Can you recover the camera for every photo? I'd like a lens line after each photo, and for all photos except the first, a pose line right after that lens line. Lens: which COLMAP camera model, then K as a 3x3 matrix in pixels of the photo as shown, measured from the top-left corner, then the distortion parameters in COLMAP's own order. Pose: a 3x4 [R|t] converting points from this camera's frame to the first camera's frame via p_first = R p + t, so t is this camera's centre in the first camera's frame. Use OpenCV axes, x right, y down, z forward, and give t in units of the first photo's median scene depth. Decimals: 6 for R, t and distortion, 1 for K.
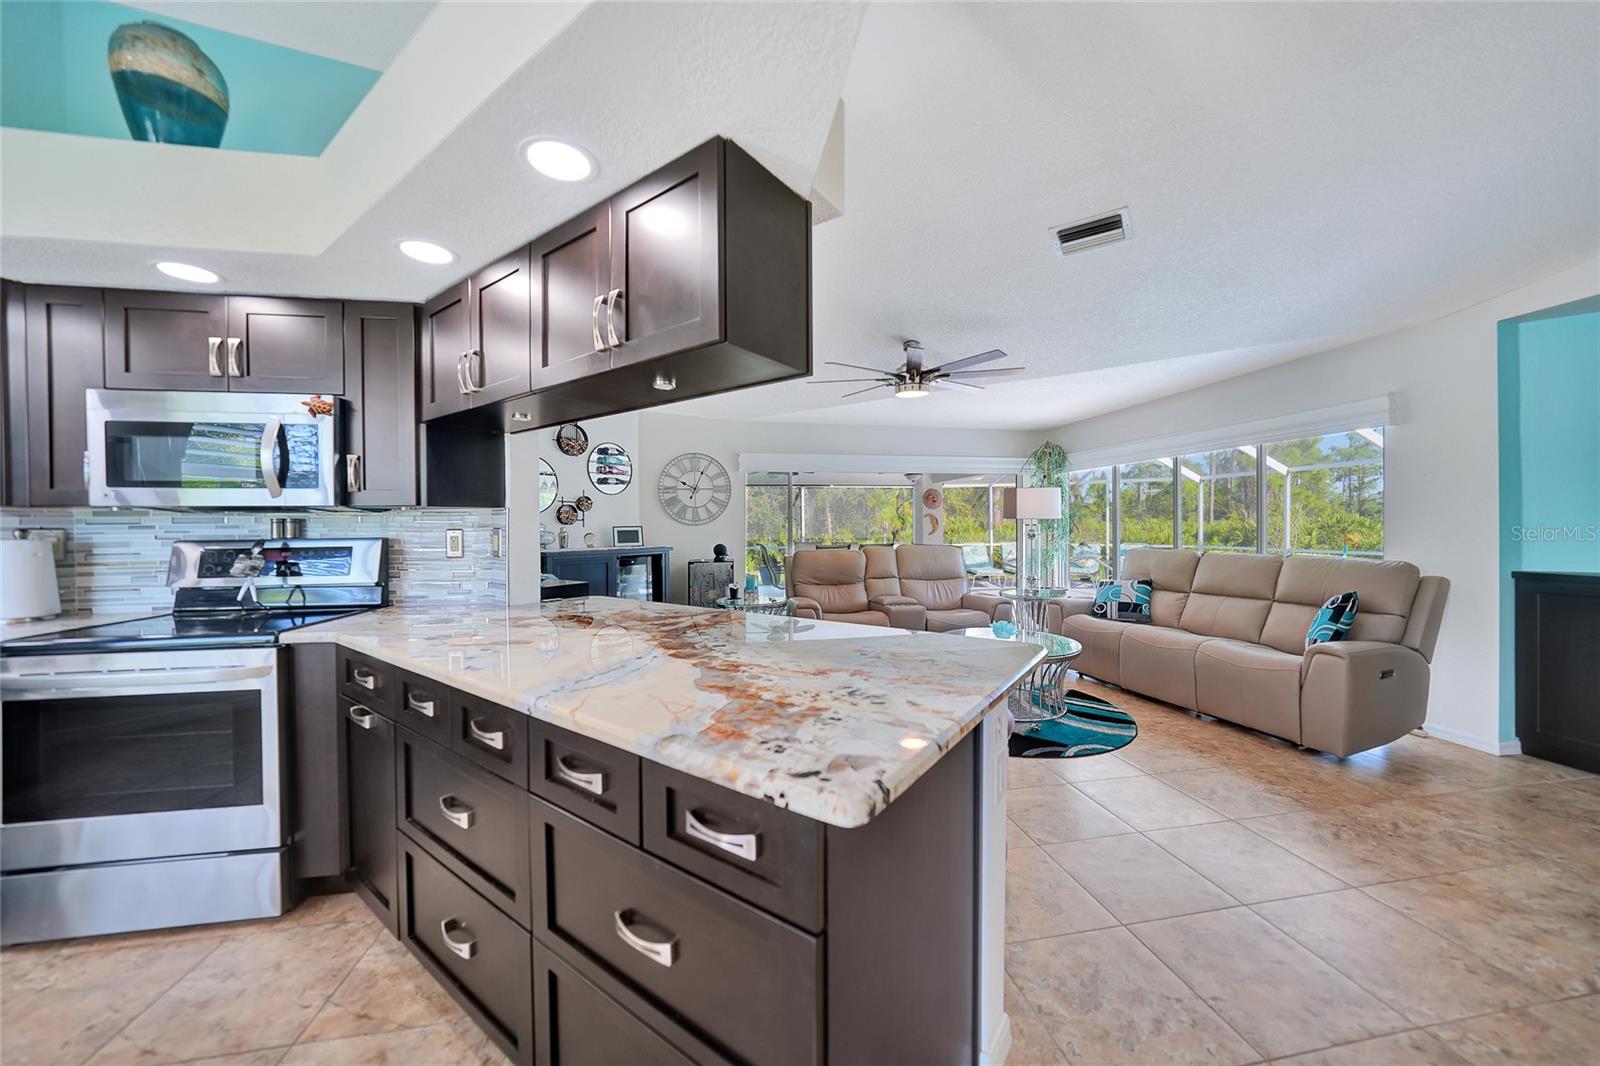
lens RADIAL K [[562.5, 0, 797.7], [0, 562.5, 529.2], [0, 0, 1]] dist [-0.021611, 0.004245]
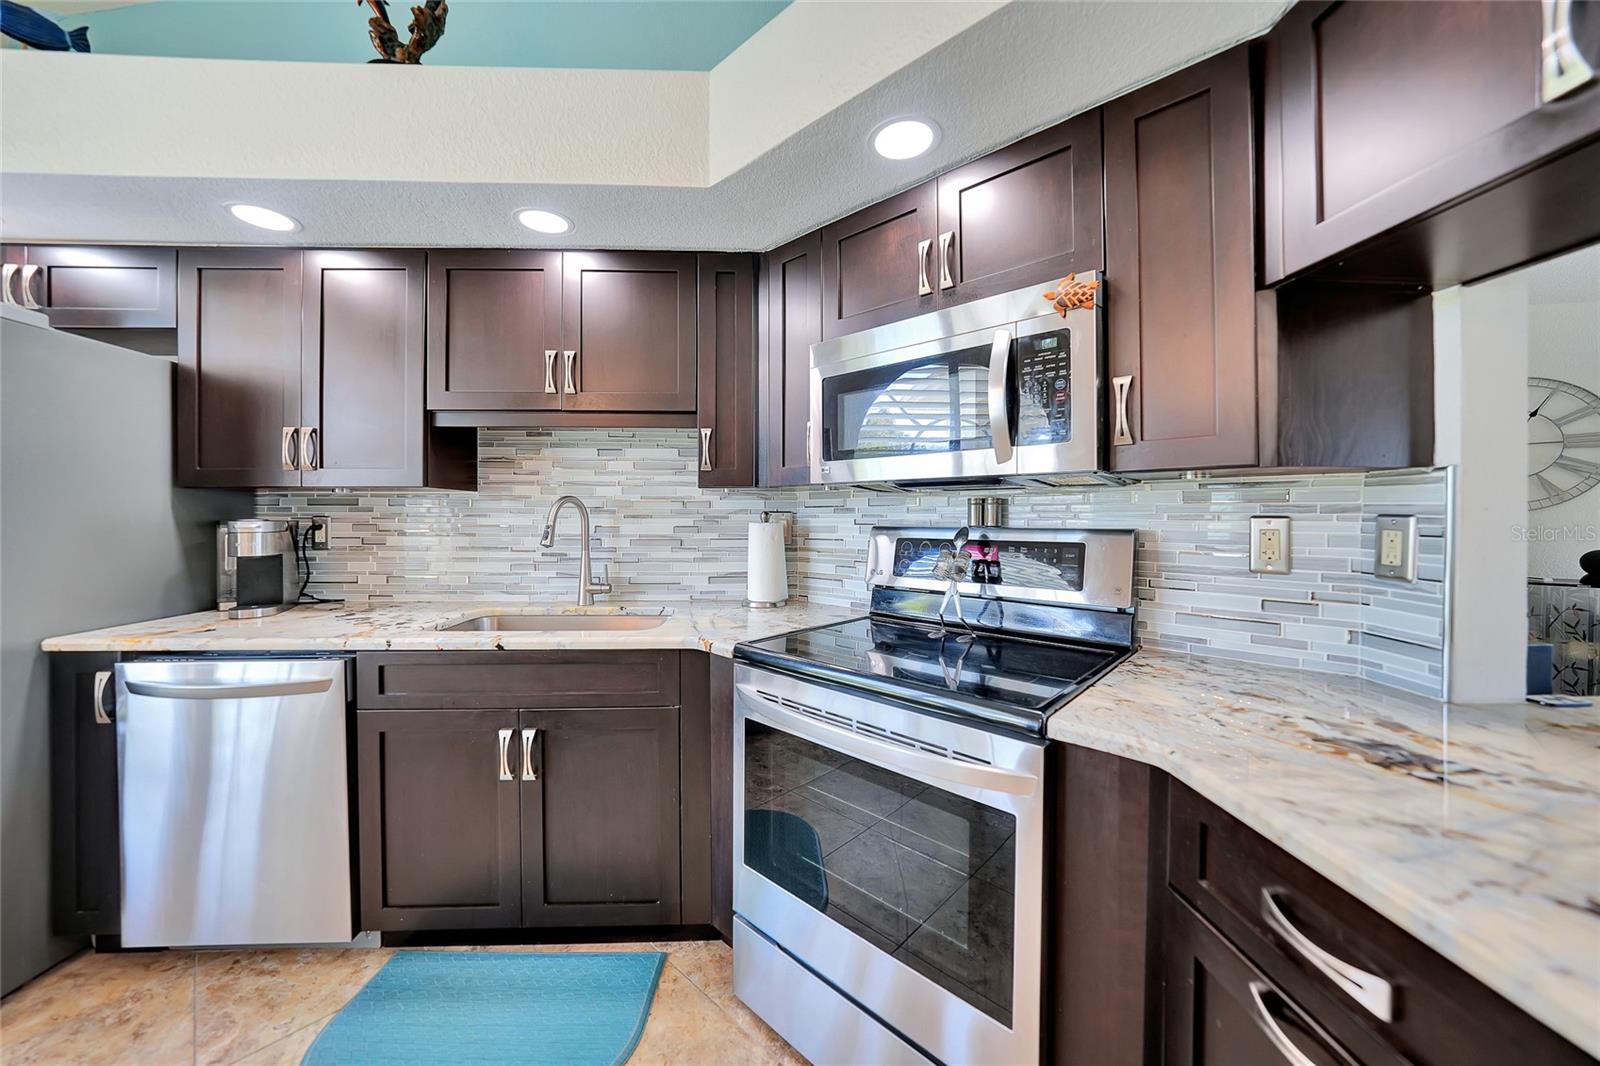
lens RADIAL K [[562.5, 0, 805.4], [0, 562.5, 515.7], [0, 0, 1]] dist [-0.021611, 0.004245]
pose [[0.617396, 0.009629, -0.786594, -0.381191], [-0.009838, 0.999941, 0.004519, 0.001289], [0.786591, 0.004949, 0.617455, 0.287155]]
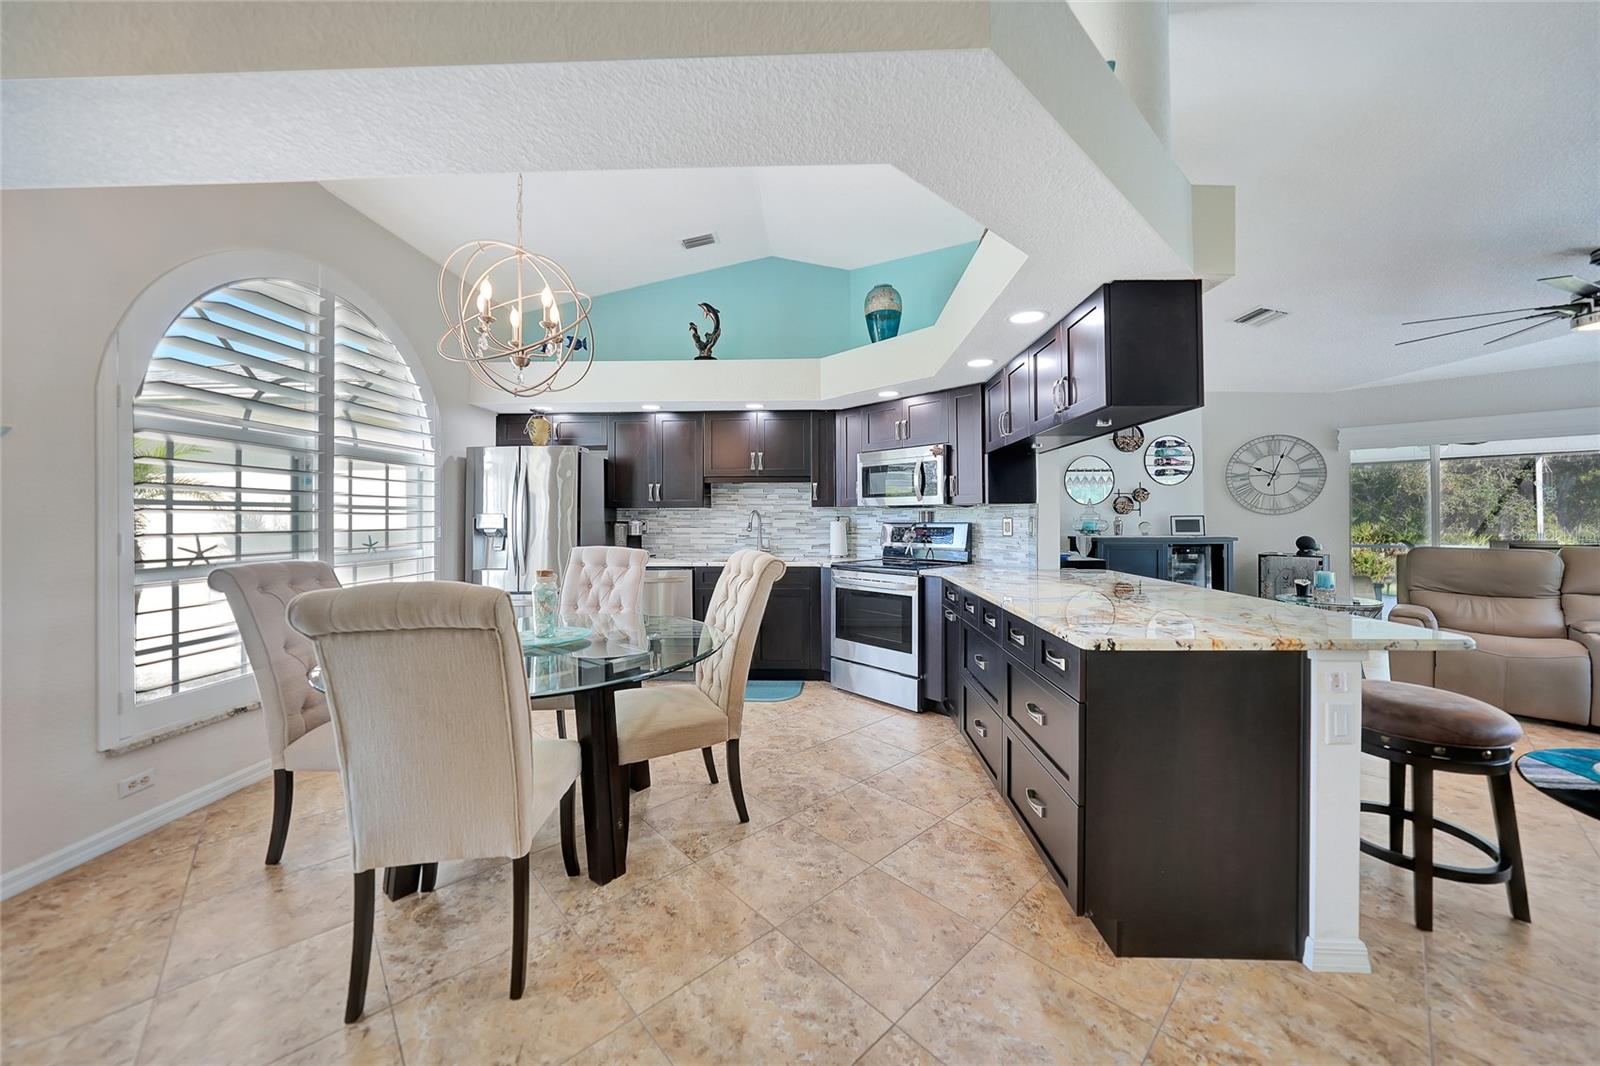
lens RADIAL K [[562.5, 0, 802.2], [0, 562.5, 508.9], [0, 0, 1]] dist [-0.021611, 0.004245]
pose [[0.548165, -0.006225, -0.836347, 0.299220], [-0.005893, 0.999919, -0.011306, -0.002743], [0.836350, 0.011126, 0.548084, -0.263567]]
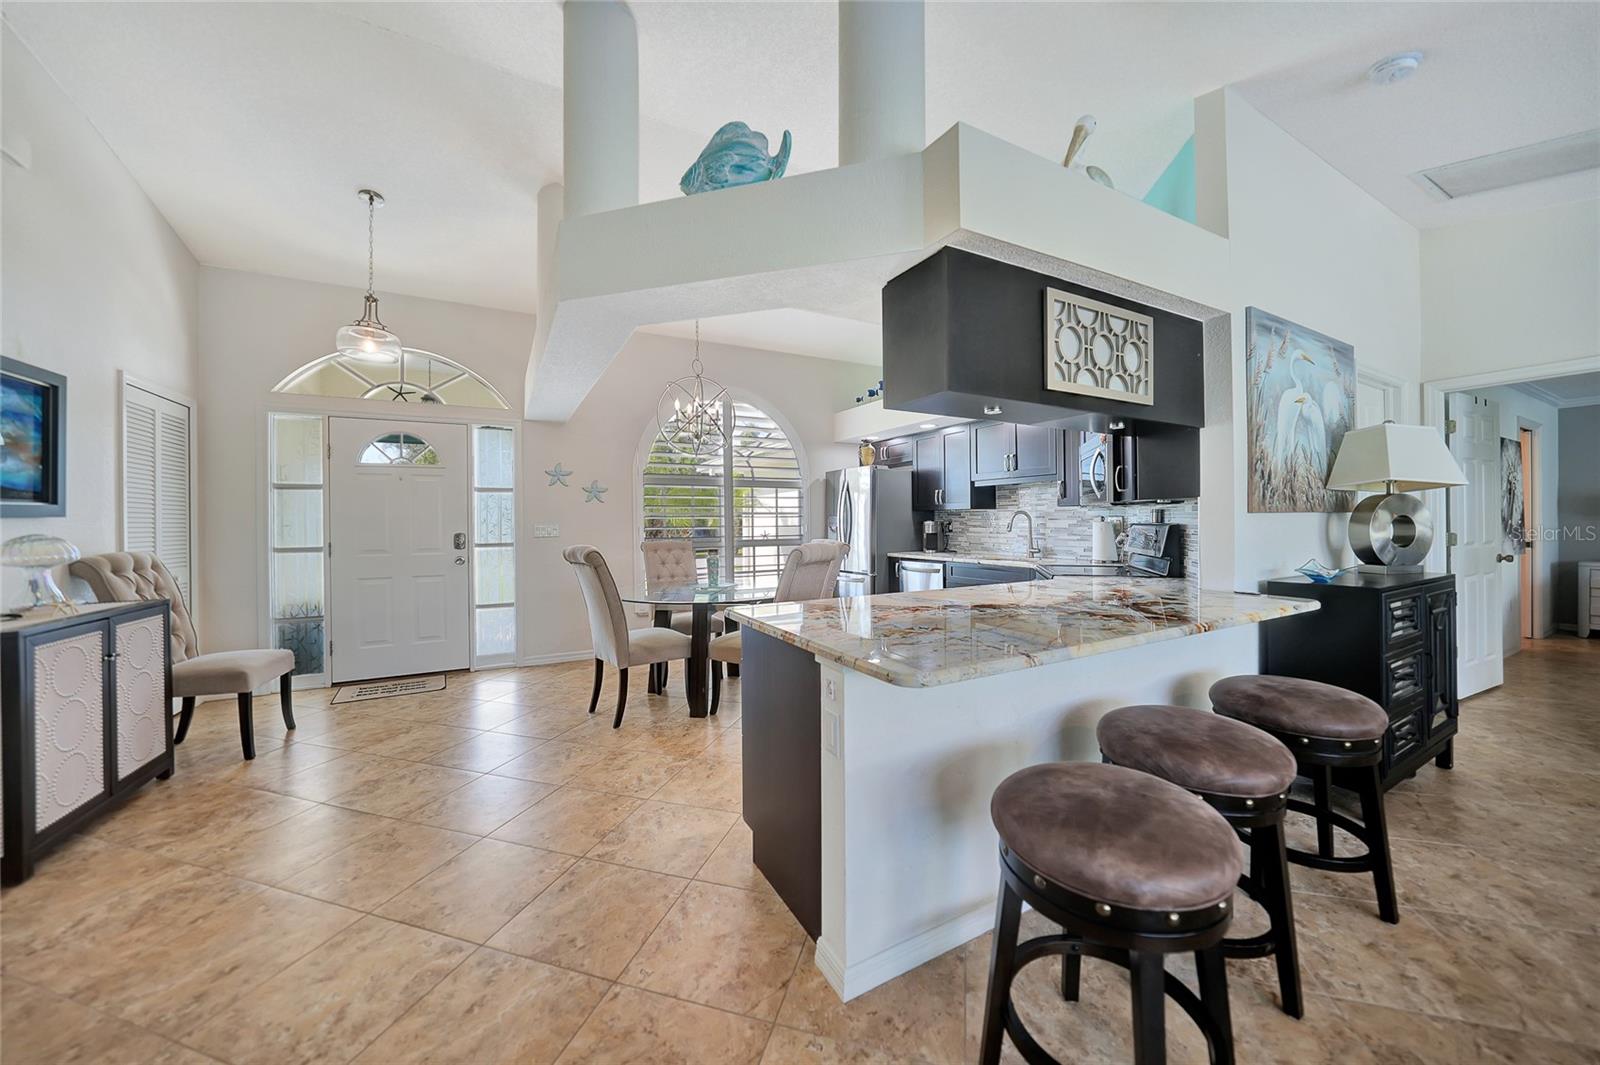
lens RADIAL K [[562.5, 0, 801.2], [0, 562.5, 520.2], [0, 0, 1]] dist [-0.021611, 0.004245]
pose [[-0.438683, 0.010045, -0.898586, 0.595294], [0.006457, 0.999947, 0.008026, -0.006344], [0.898619, -0.002282, -0.438724, 0.605493]]
